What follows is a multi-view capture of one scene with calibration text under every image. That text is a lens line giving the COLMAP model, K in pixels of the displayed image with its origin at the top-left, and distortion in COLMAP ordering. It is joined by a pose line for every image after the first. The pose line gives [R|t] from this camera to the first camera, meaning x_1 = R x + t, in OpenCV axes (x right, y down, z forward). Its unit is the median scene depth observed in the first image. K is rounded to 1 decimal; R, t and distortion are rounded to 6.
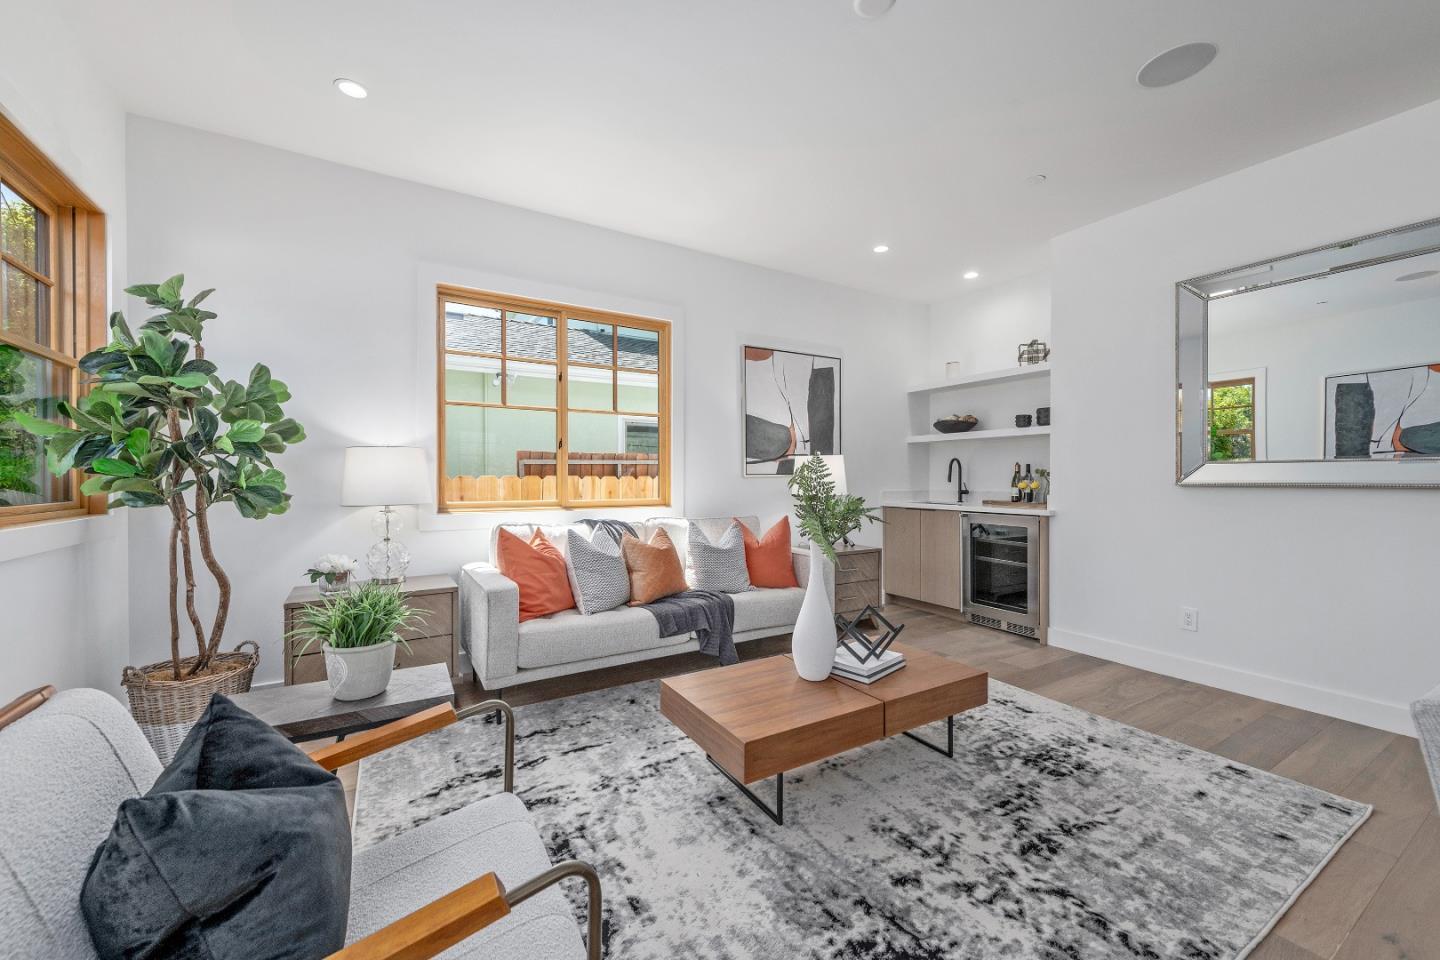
lens RADIAL K [[561.1, 0, 718.7], [0, 561.1, 483.0], [0, 0, 1]] dist [0.015574, 0.000090]
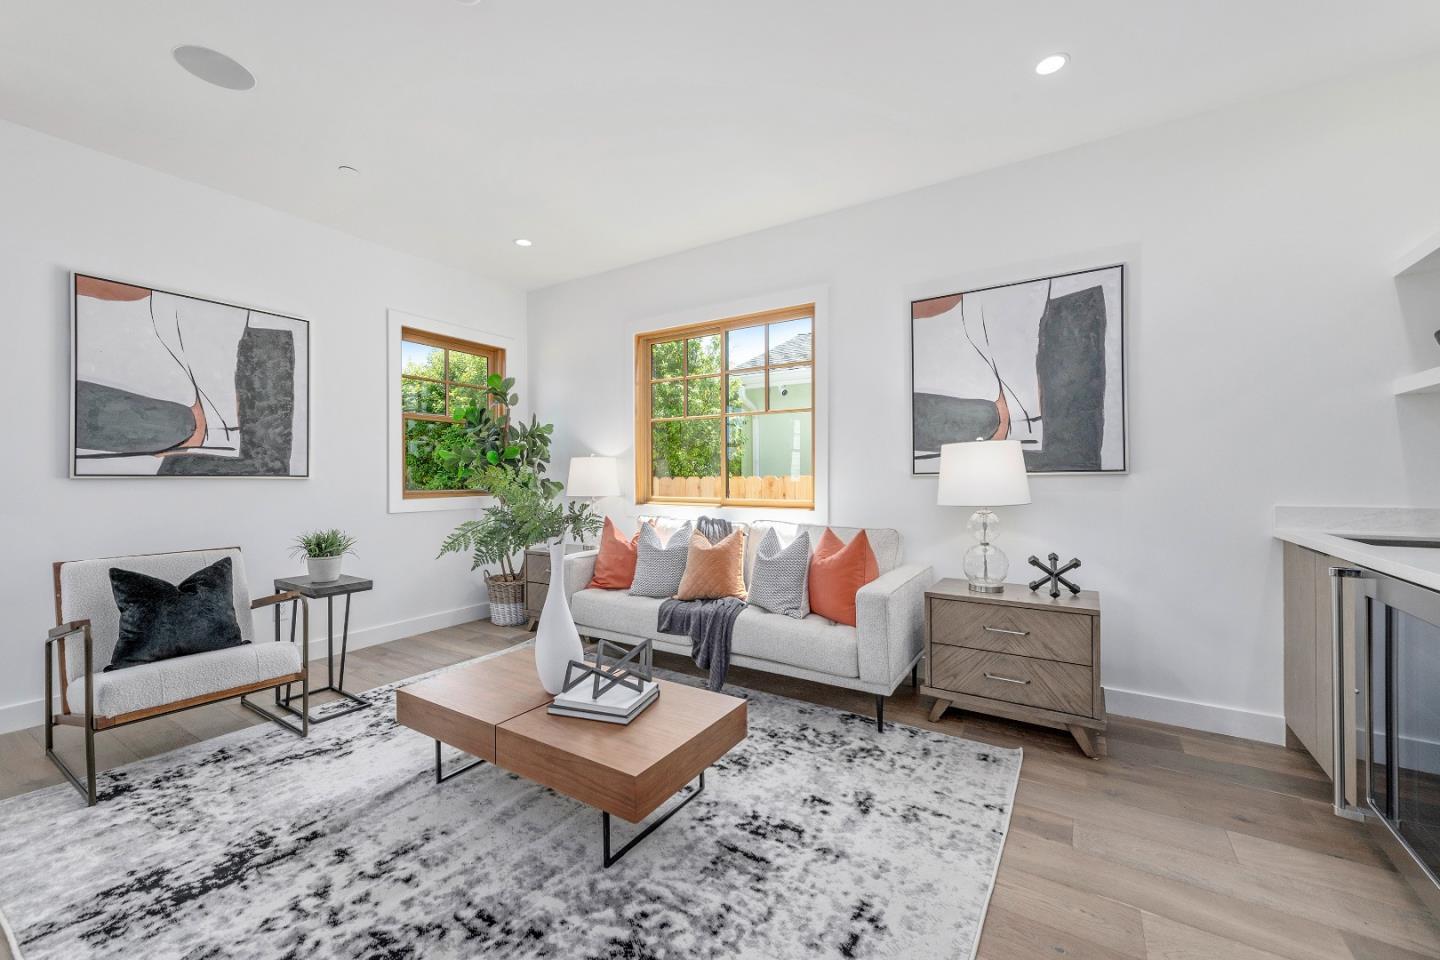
lens RADIAL K [[566.0, 0, 721.1], [0, 566.0, 479.4], [0, 0, 1]] dist [0.005798, -0.000342]
pose [[0.450297, 0.005357, -0.892863, 1.083526], [-0.009192, 0.999957, 0.001364, -0.009349], [0.892832, 0.007593, 0.450326, 0.776954]]
